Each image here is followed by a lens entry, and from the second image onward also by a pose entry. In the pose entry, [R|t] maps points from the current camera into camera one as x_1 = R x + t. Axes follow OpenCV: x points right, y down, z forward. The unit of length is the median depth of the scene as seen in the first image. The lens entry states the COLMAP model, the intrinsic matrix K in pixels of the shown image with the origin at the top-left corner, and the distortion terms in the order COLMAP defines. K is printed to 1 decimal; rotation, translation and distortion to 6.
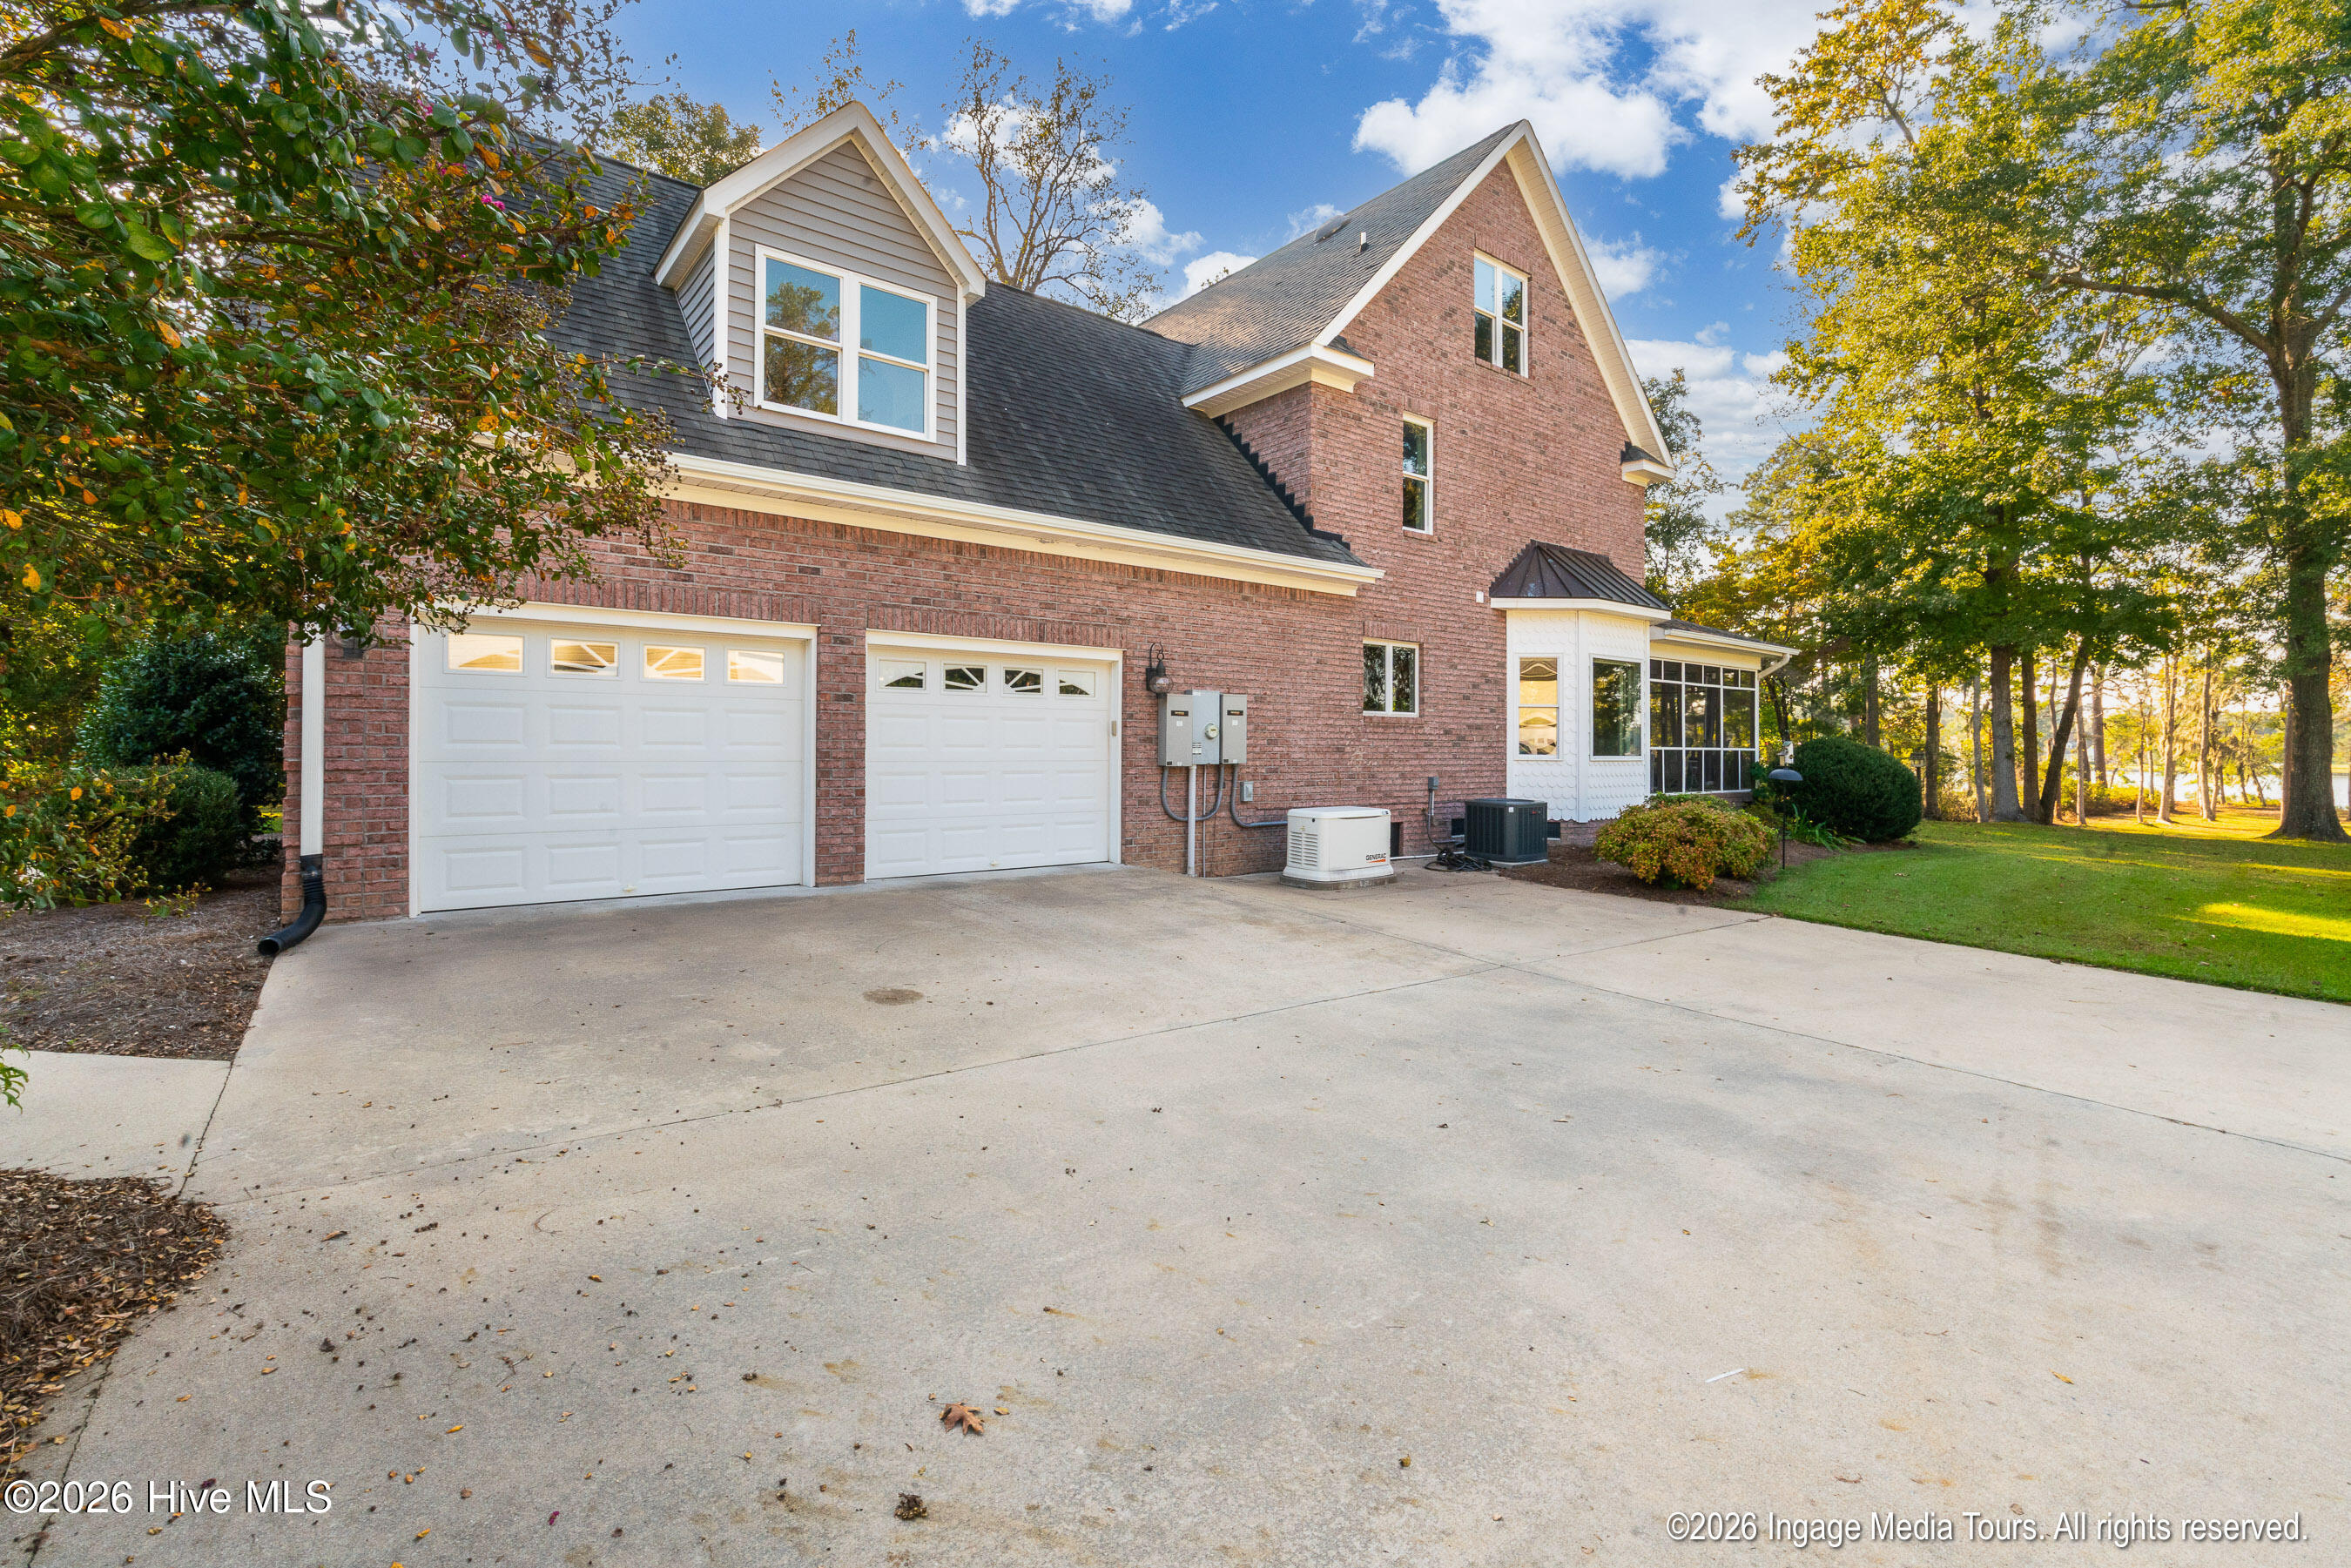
lens RADIAL K [[1036.0, 0, 1176.5], [0, 1036.0, 733.9], [0, 0, 1]] dist [0.001228, 0.000180]
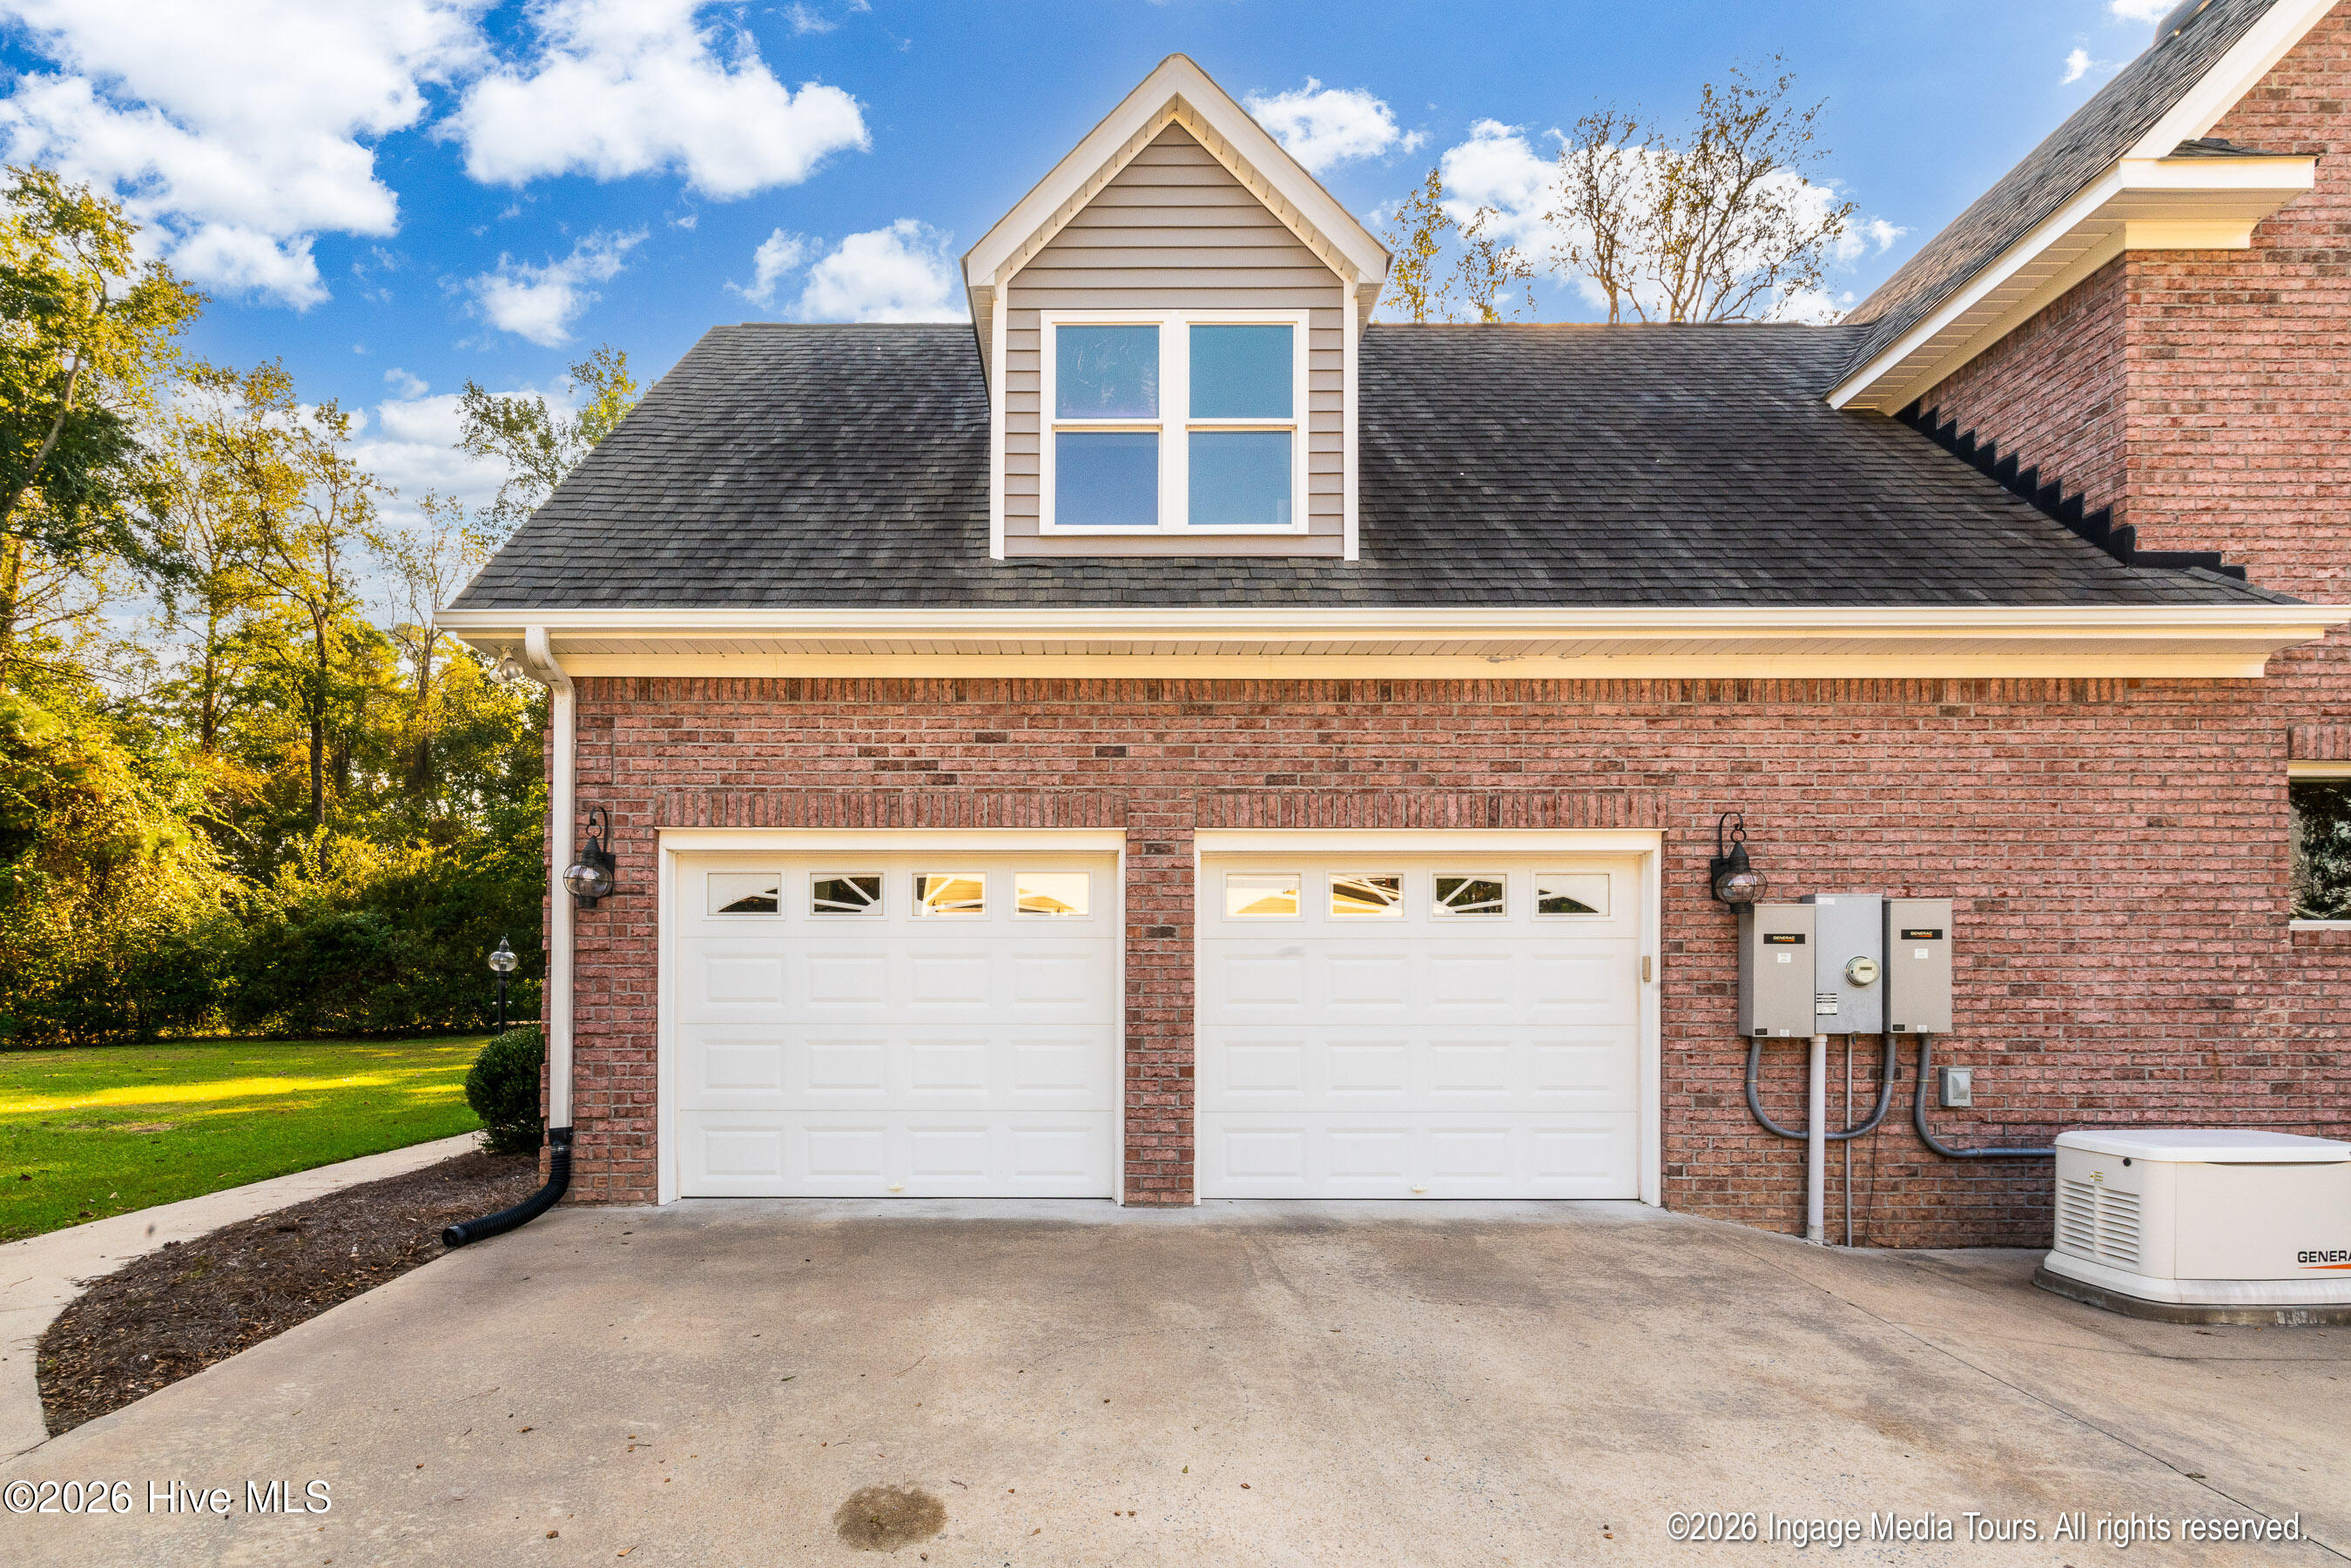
lens RADIAL K [[1011.9, 0, 1172.3], [0, 1011.9, 977.7], [0, 0, 1]] dist [-0.001017, -0.000169]
pose [[0.784488, -0.008873, -0.620080, 0.081332], [0.013628, 0.999903, 0.002934, -0.005713], [0.619994, -0.010752, 0.784533, 0.400905]]
